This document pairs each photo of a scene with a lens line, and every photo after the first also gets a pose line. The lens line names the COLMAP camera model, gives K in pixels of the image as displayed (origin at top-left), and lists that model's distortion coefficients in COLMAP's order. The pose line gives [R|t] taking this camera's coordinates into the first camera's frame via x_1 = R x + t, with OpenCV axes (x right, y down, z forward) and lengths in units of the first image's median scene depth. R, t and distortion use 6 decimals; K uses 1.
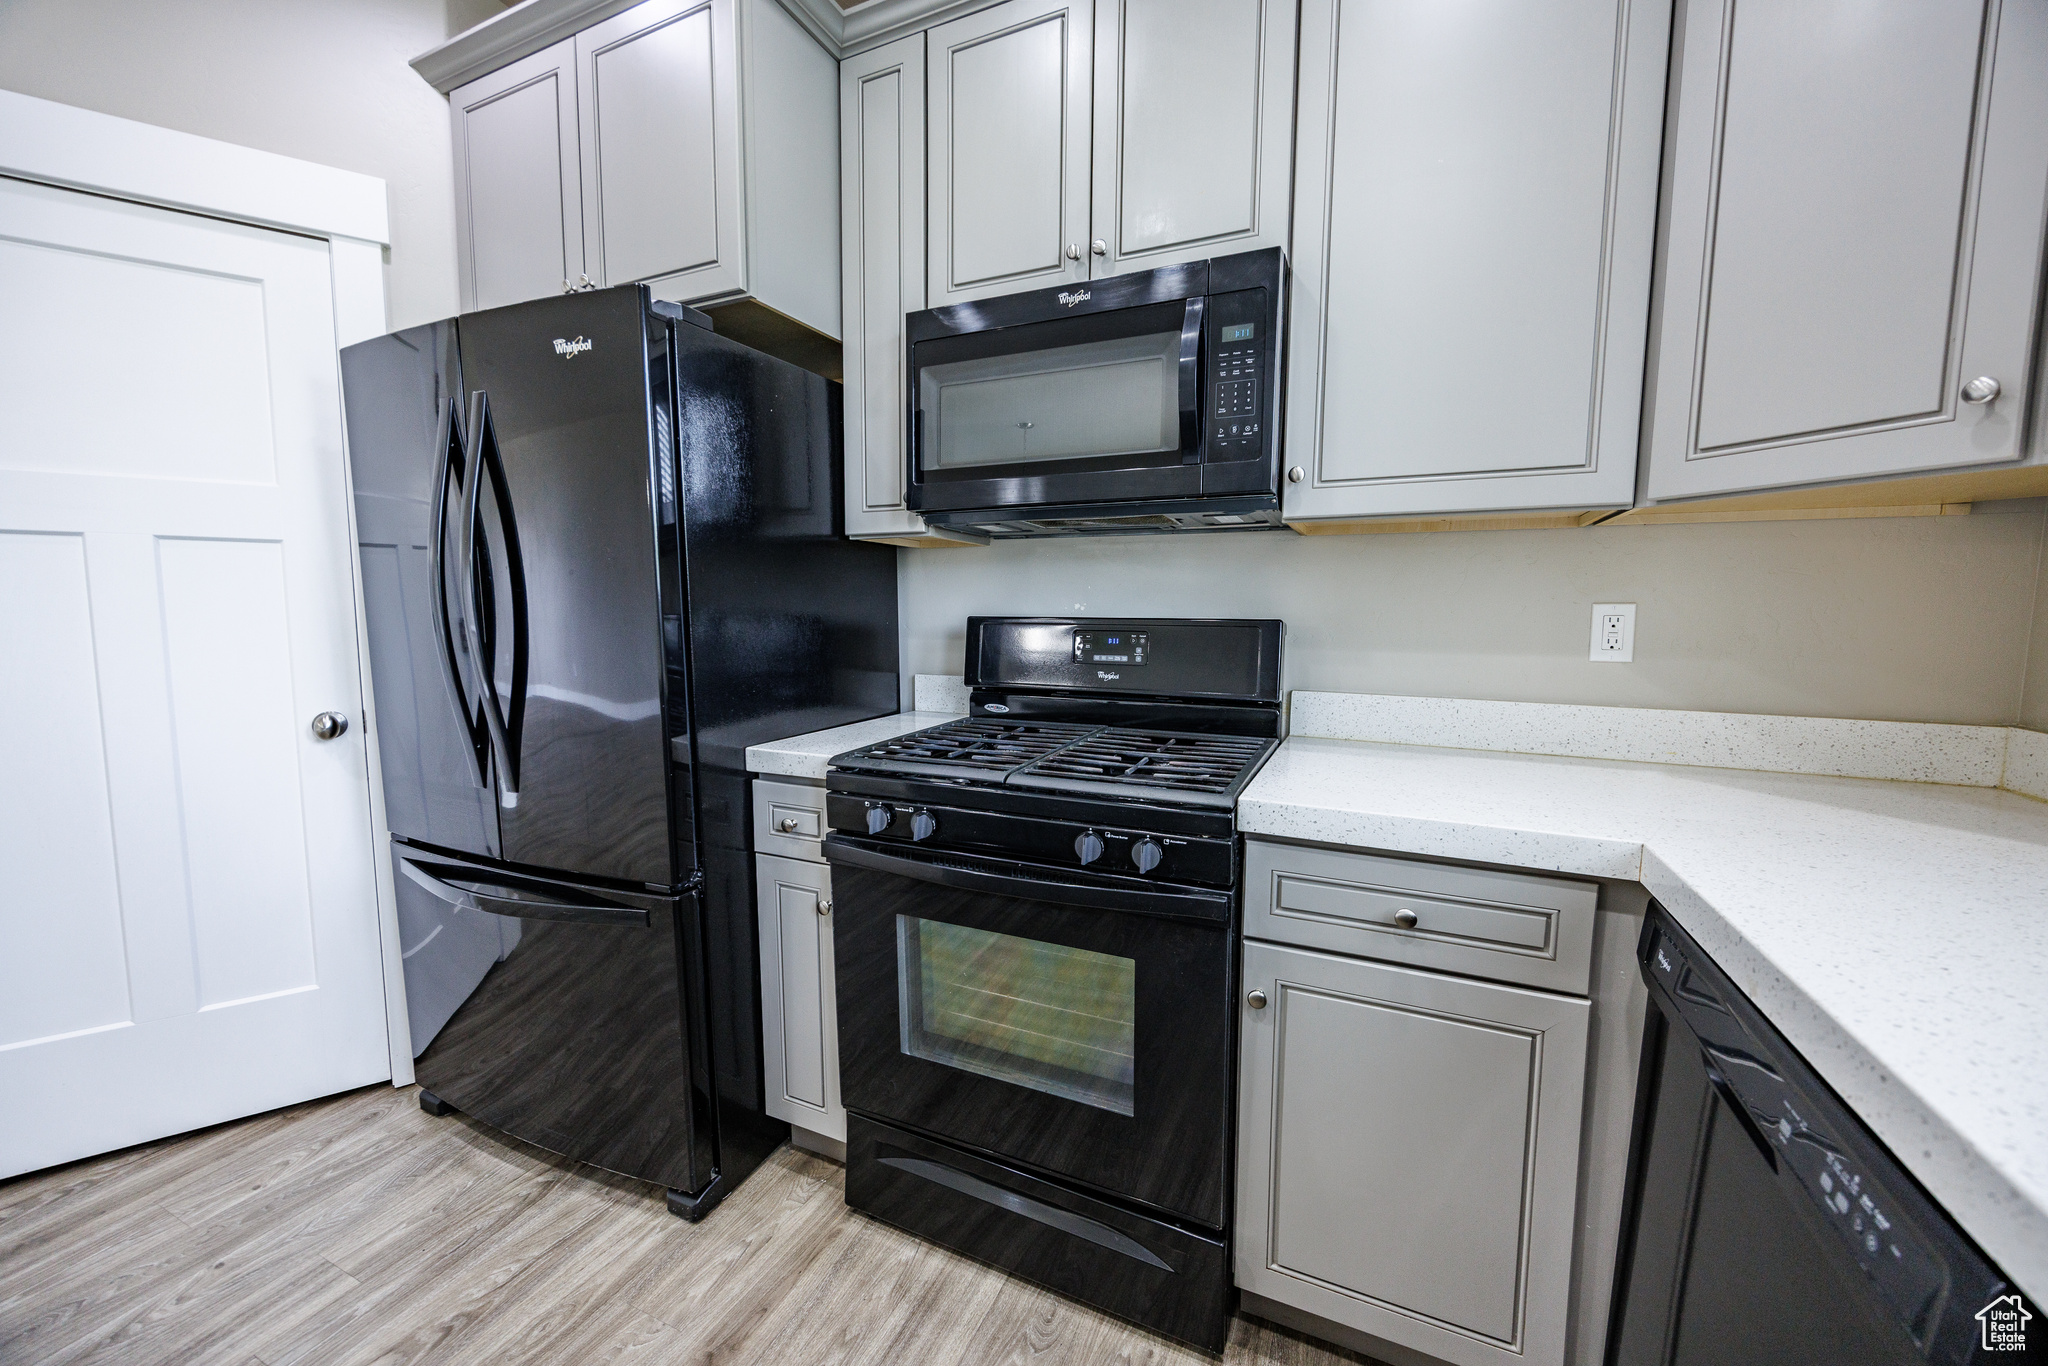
lens RADIAL K [[783.7, 0, 1033.5], [0, 783.7, 683.7], [0, 0, 1]] dist [-0.000915, -0.000011]
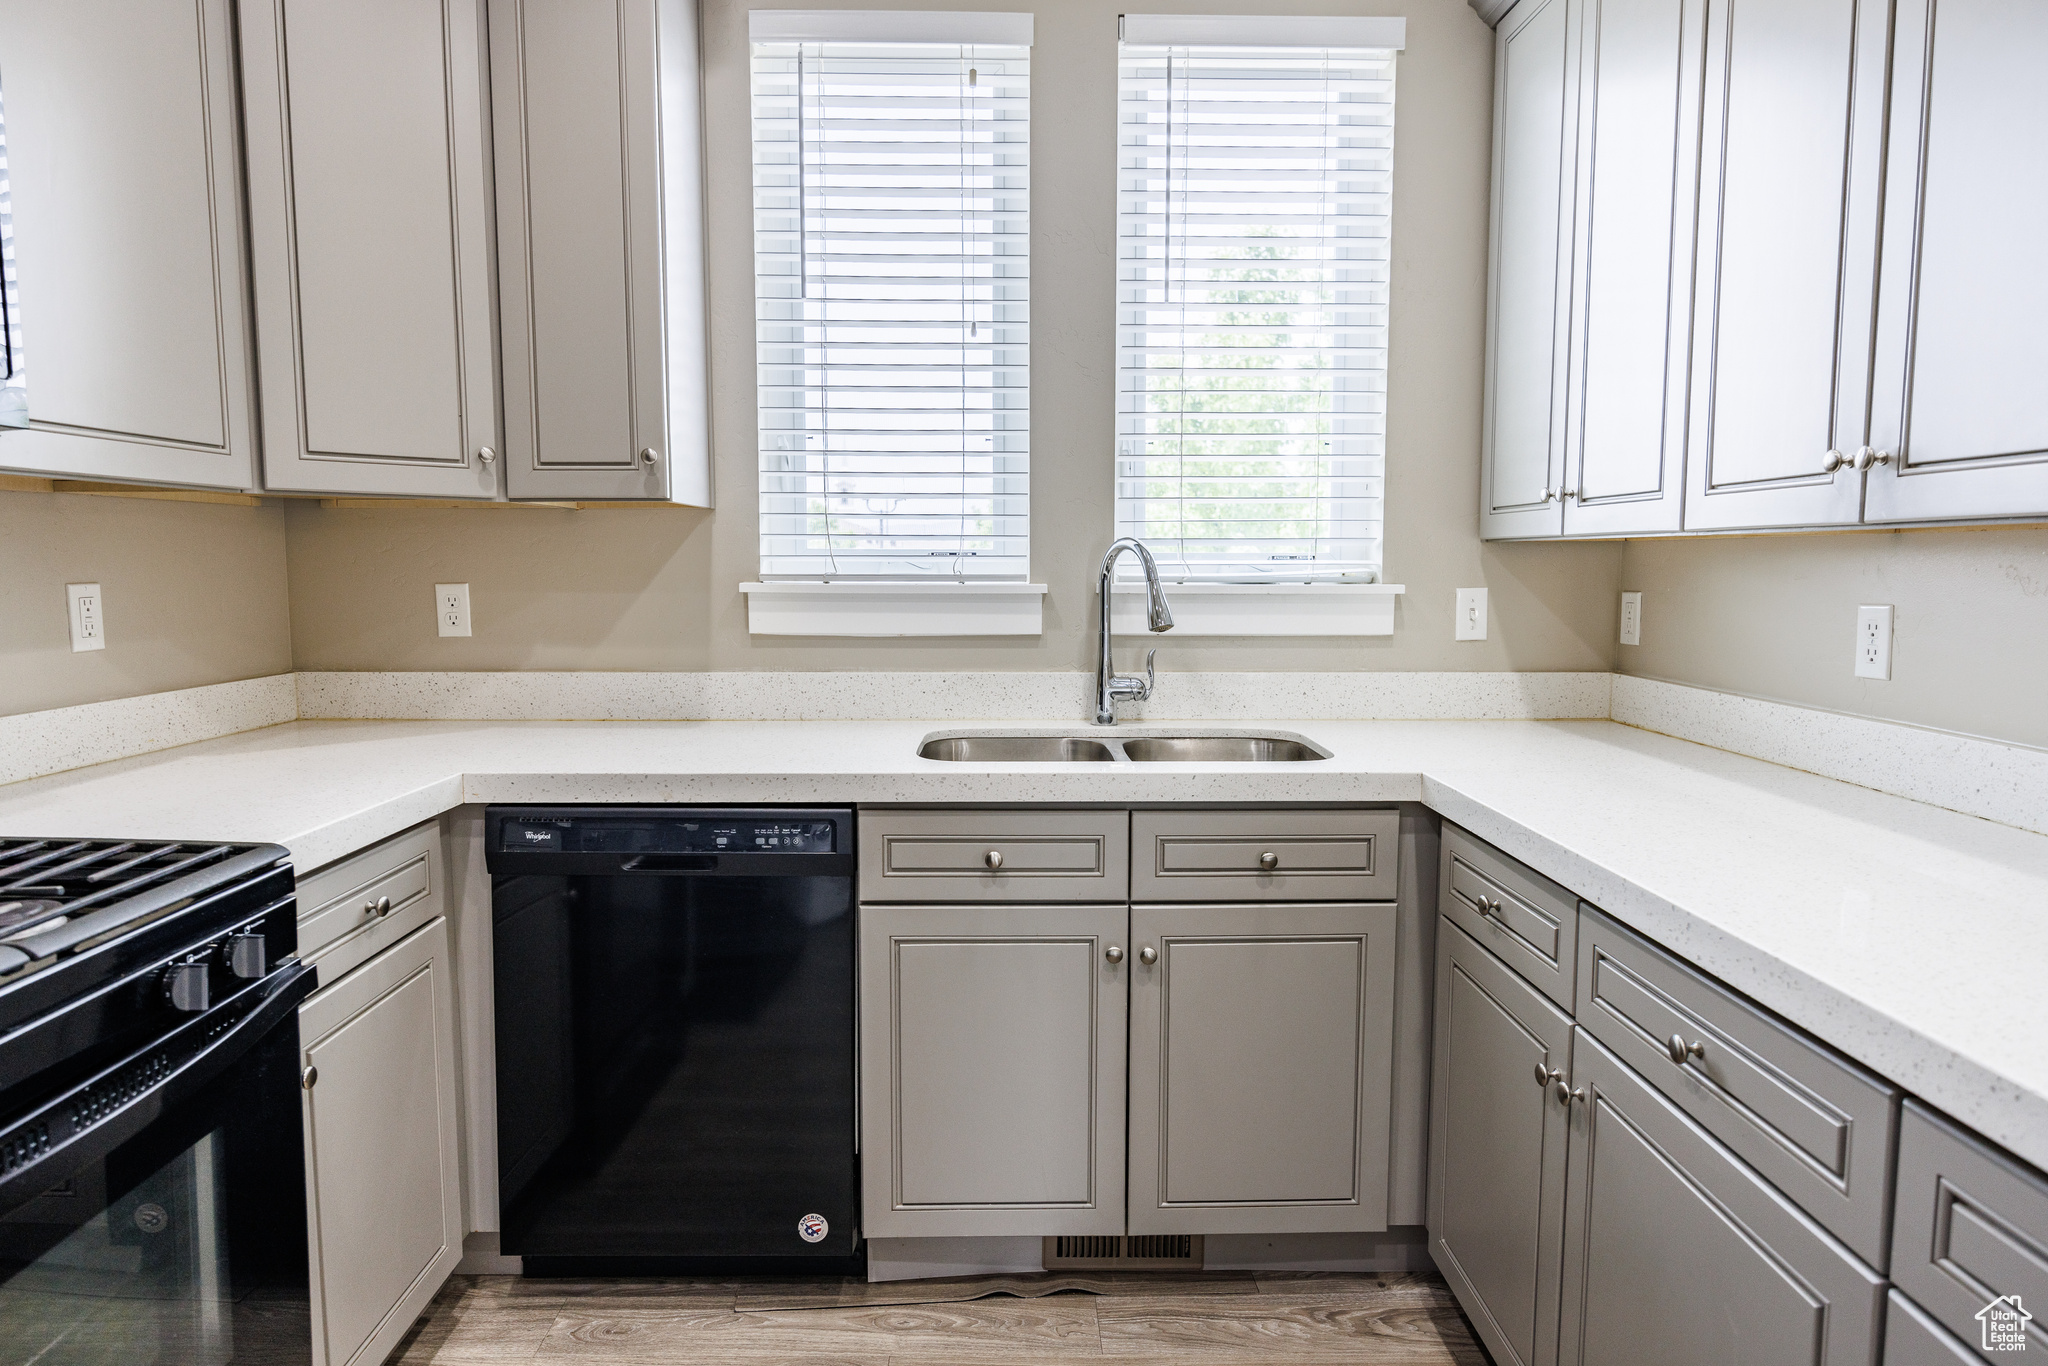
lens RADIAL K [[1178.1, 0, 1018.0], [0, 1178.1, 673.4], [0, 0, 1]] dist [-0.004727, -0.000793]
pose [[-0.432847, -0.092752, 0.896683, -0.919069], [0.082826, 0.986394, 0.142013, -0.108029], [-0.897654, 0.135738, -0.419275, 0.658827]]
